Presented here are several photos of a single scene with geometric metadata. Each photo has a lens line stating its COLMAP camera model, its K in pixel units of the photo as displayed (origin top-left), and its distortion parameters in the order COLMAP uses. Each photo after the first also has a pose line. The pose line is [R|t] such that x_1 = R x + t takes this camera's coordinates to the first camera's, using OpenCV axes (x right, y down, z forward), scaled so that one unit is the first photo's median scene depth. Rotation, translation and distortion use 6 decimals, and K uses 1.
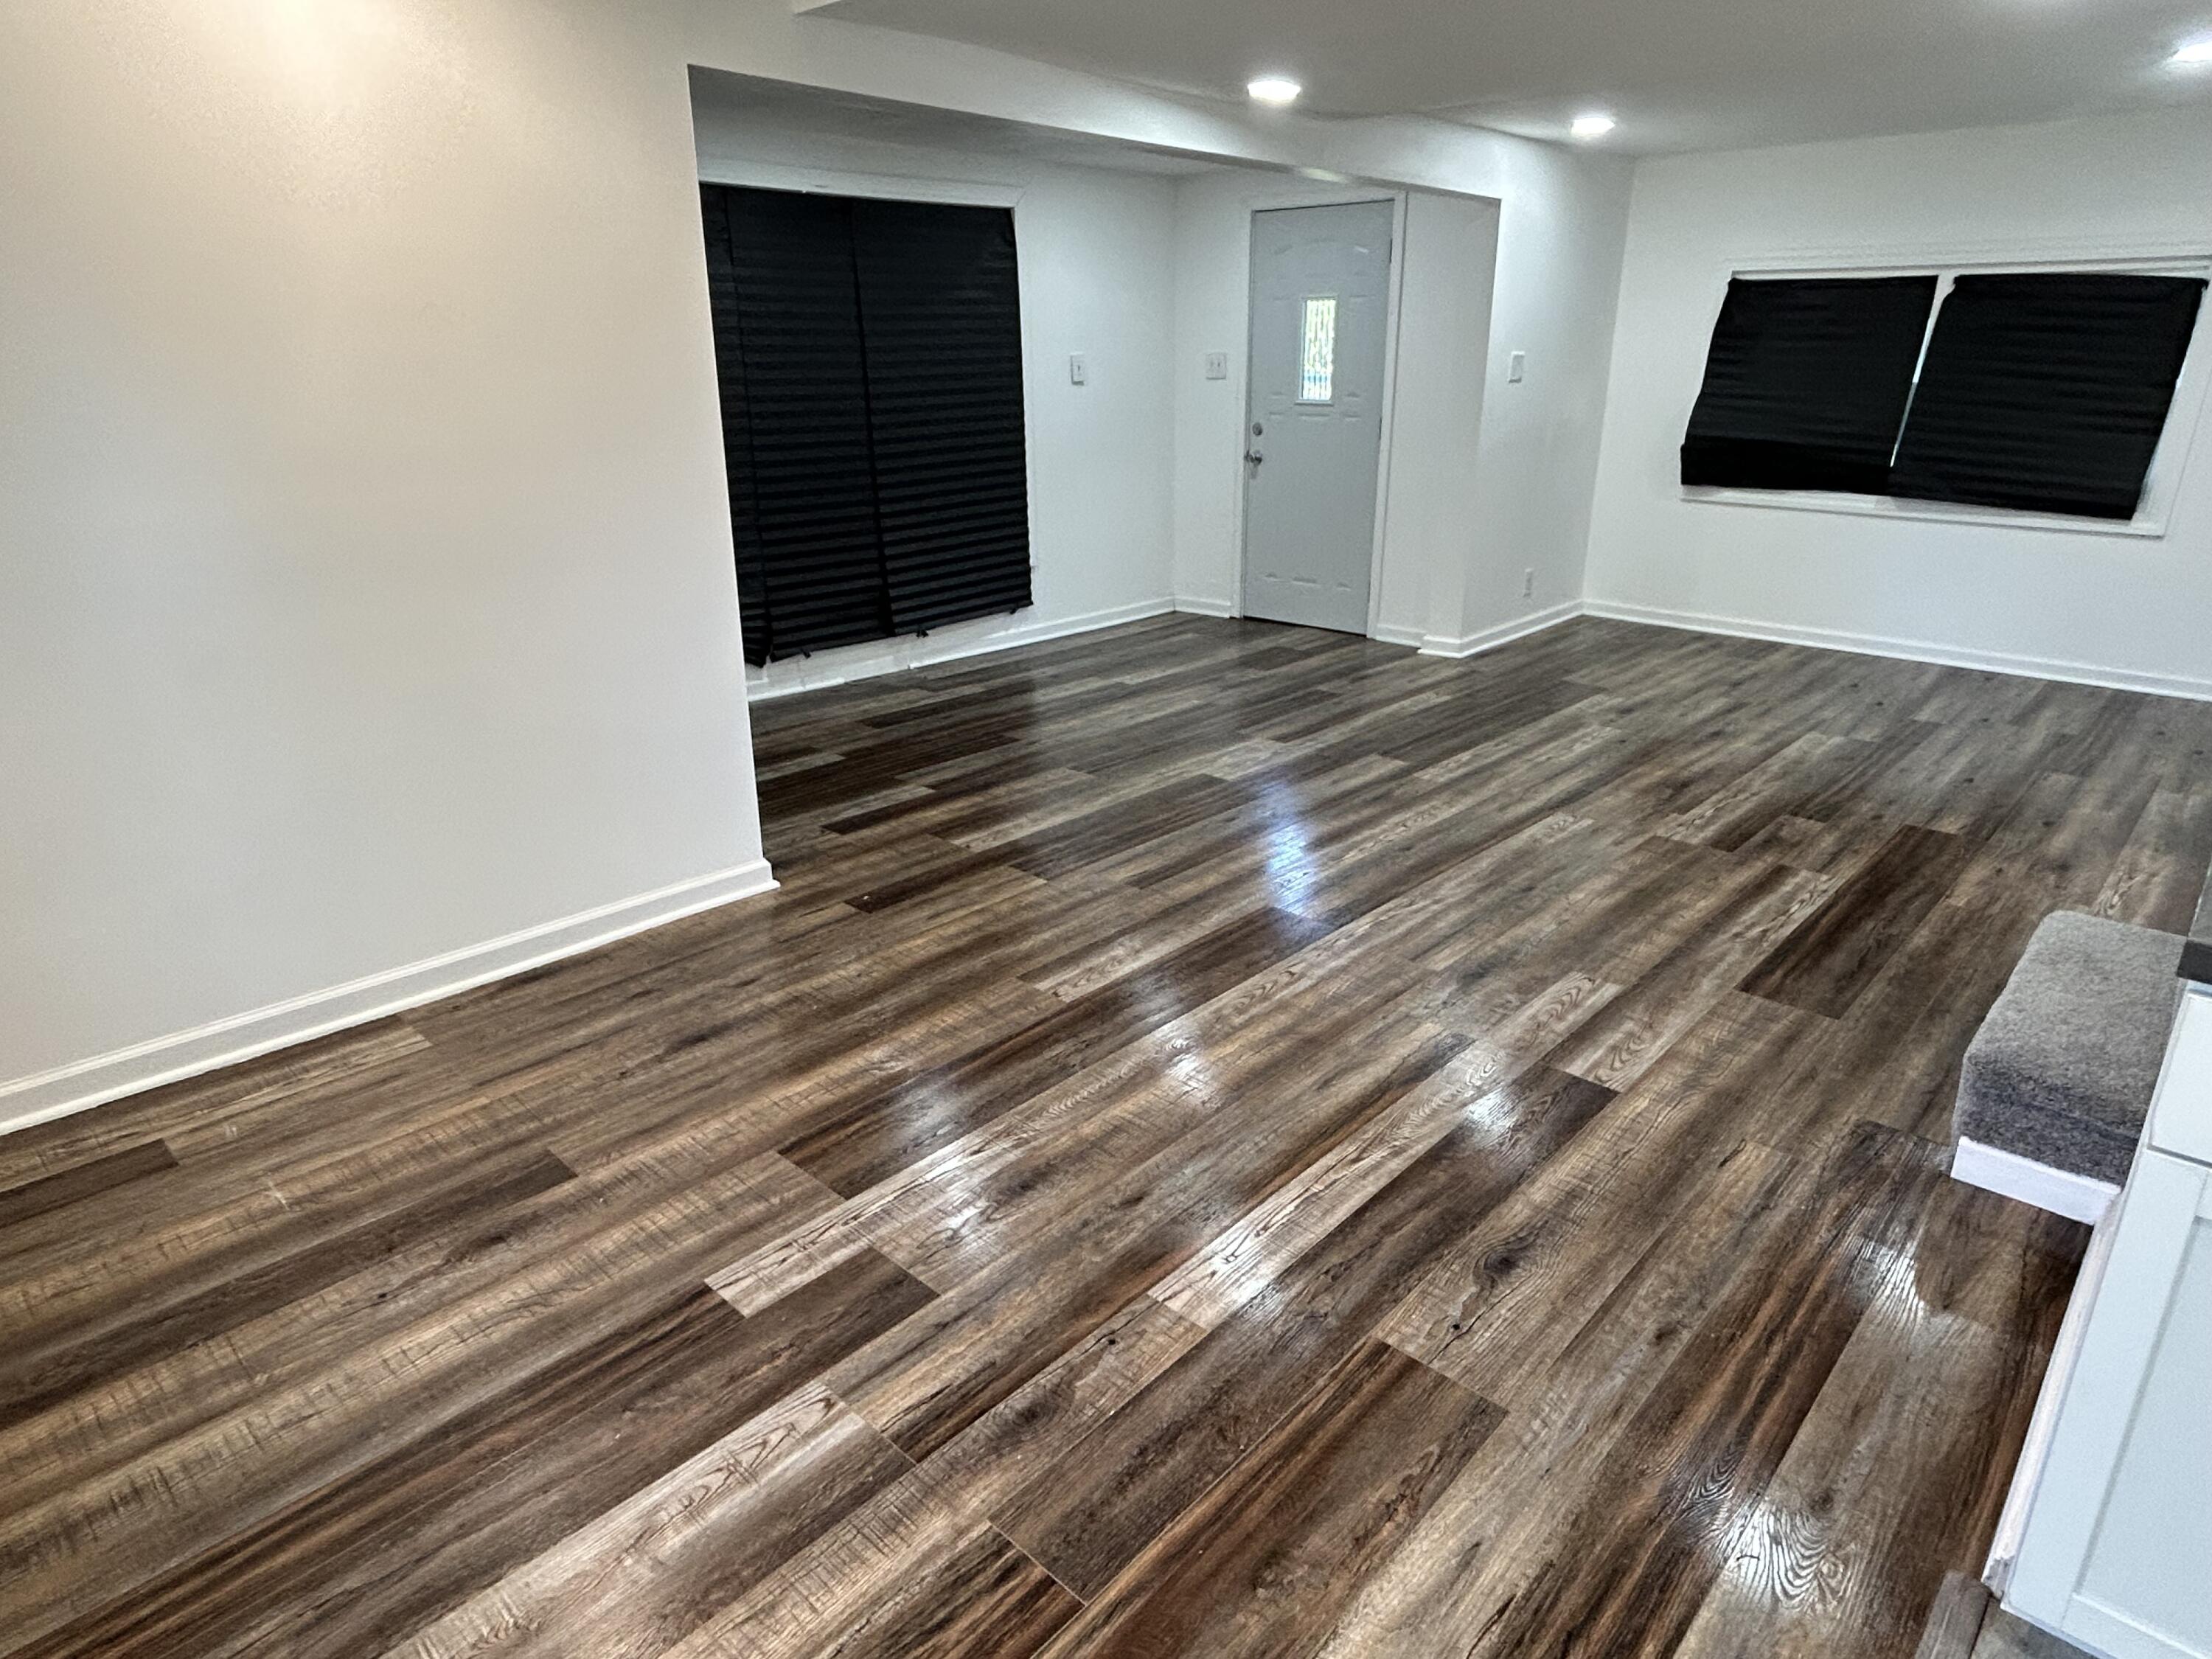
lens RADIAL K [[1294.4, 0, 1099.5], [0, 1294.4, 826.7], [0, 0, 1]] dist [-0.000863, 0.000206]
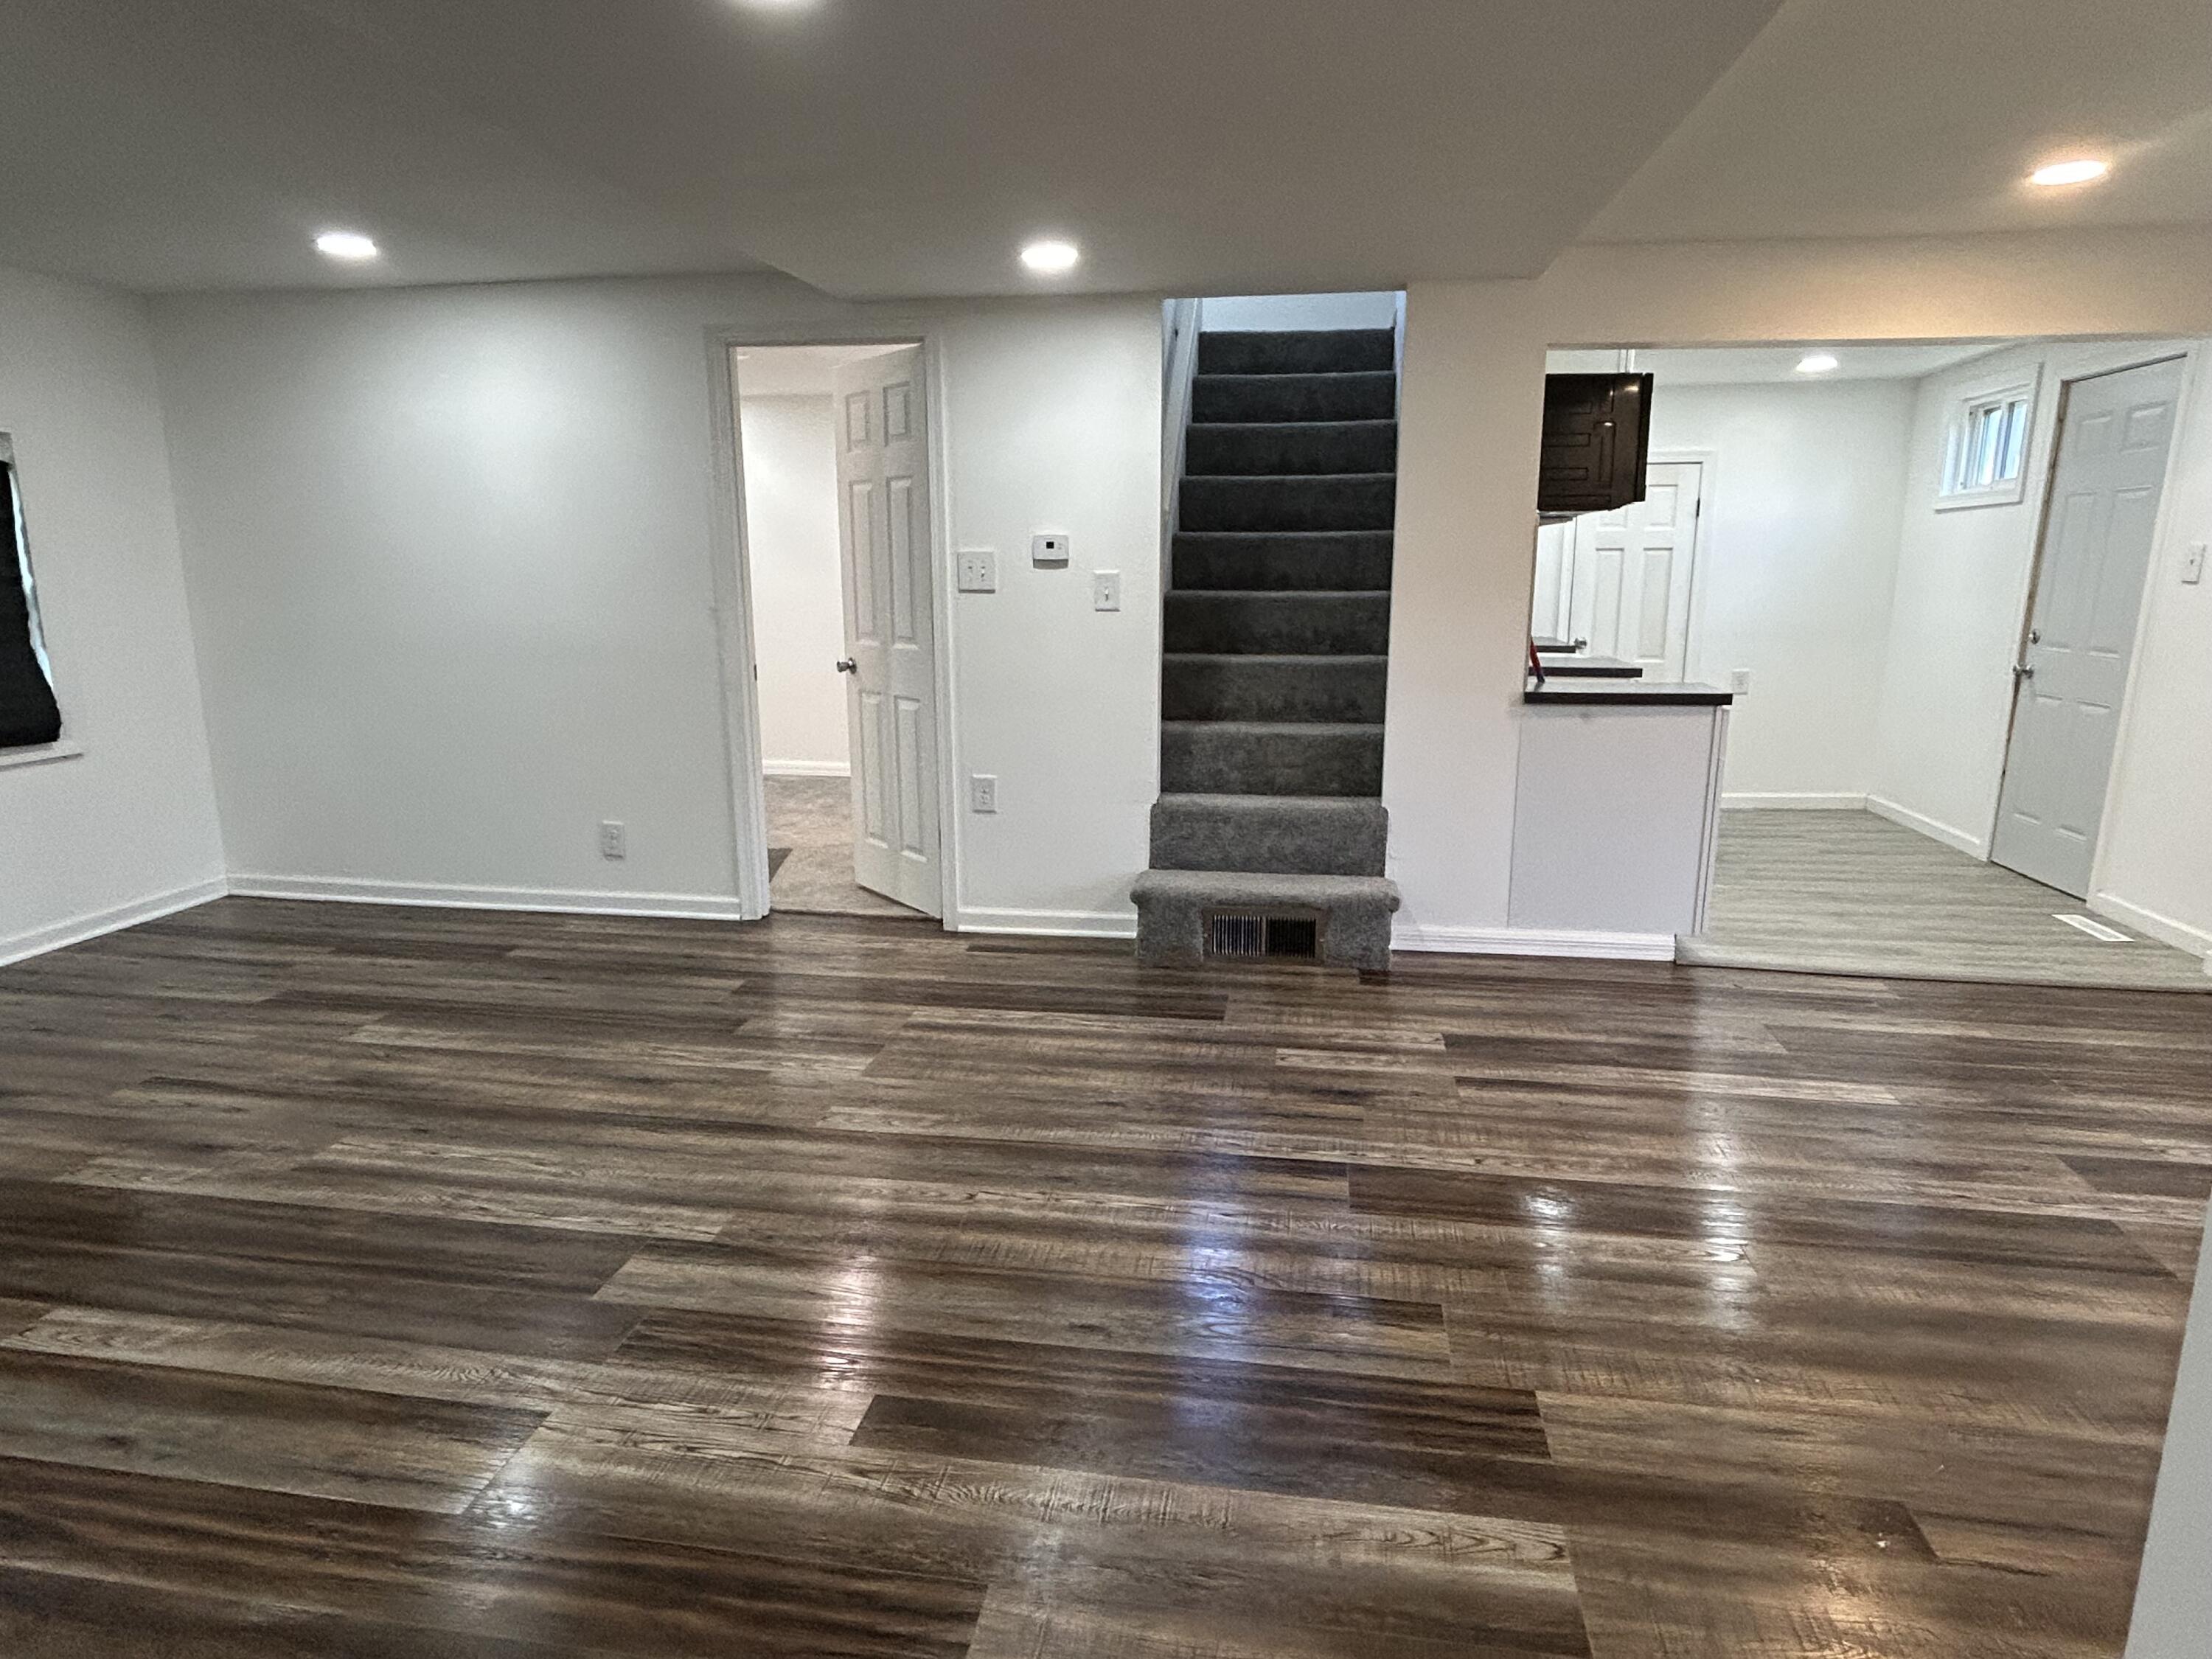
lens RADIAL K [[1294.4, 0, 1104.1], [0, 1294.4, 831.4], [0, 0, 1]] dist [-0.000863, 0.000206]
pose [[-0.555904, -0.173346, 0.812971, -0.334161], [0.290848, 0.875632, 0.385586, -0.424673], [-0.778703, 0.450800, -0.436350, 1.188073]]
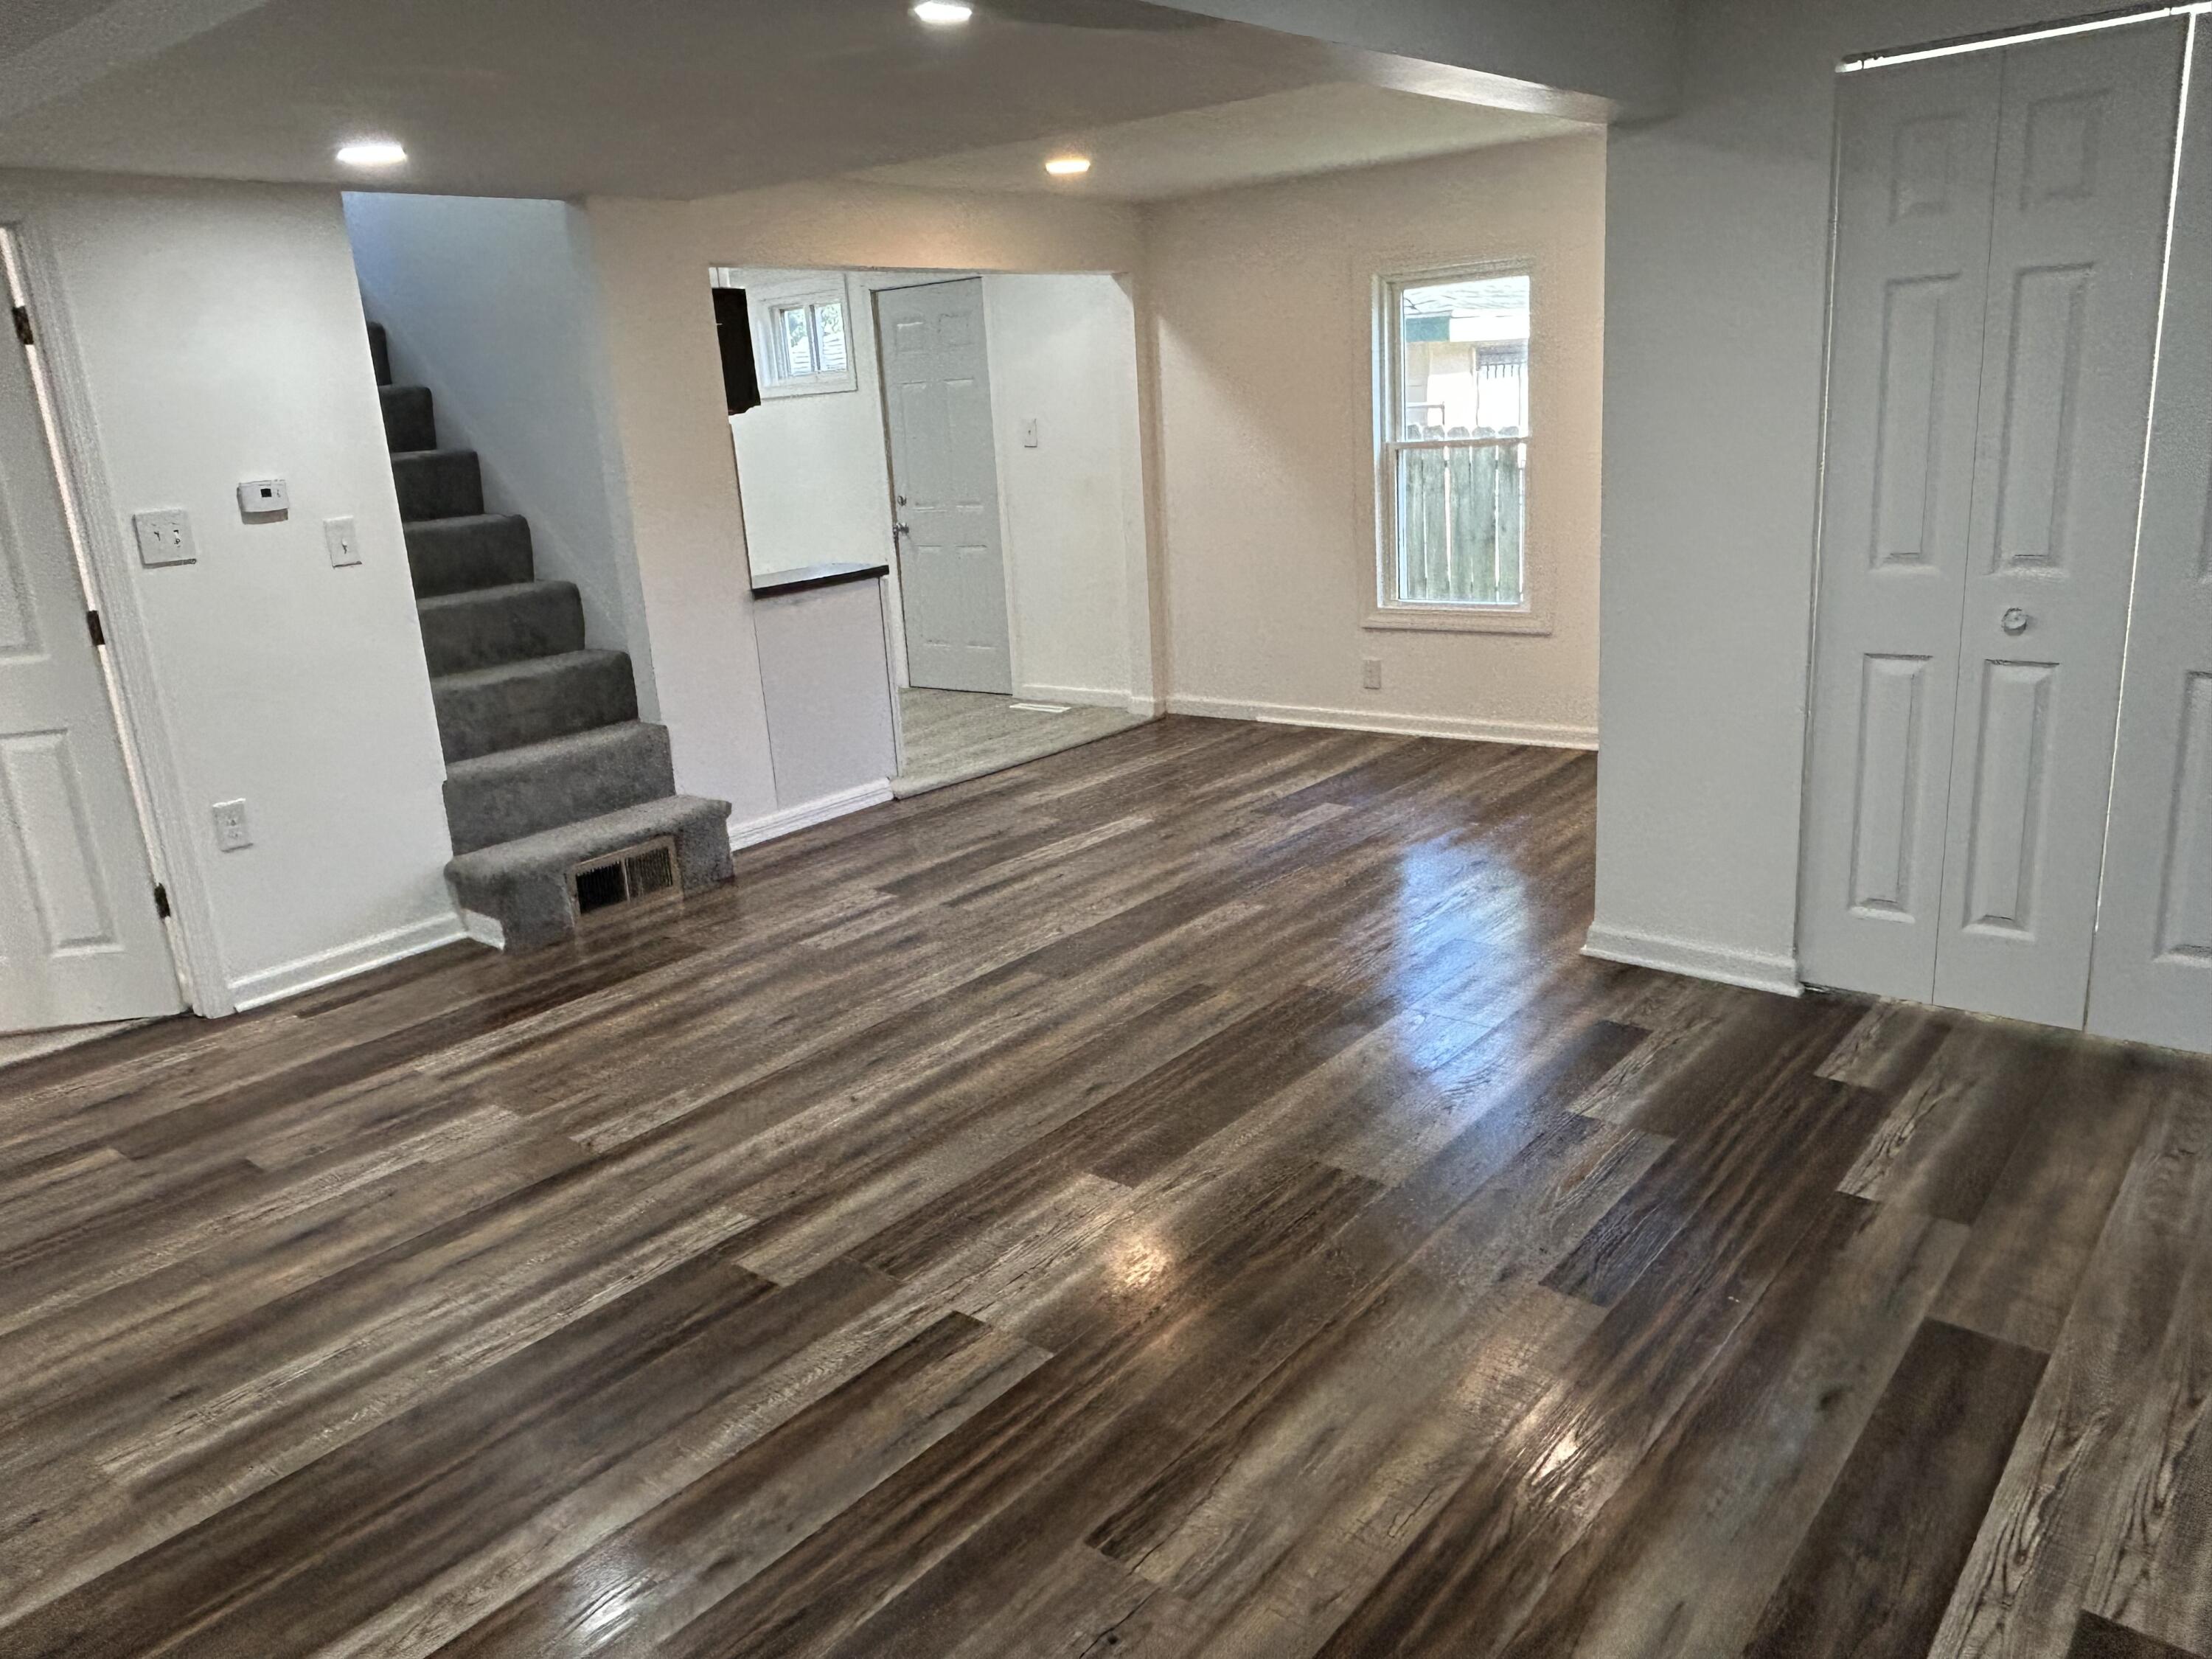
lens RADIAL K [[1590.3, 0, 1109.8], [0, 1590.3, 833.1], [0, 0, 1]] dist [0.006485, -0.010989]
pose [[-0.995901, 0.079578, -0.042993, 0.123897], [0.038987, 0.806580, 0.589838, -0.654168], [0.081615, 0.585744, -0.806376, 1.683161]]
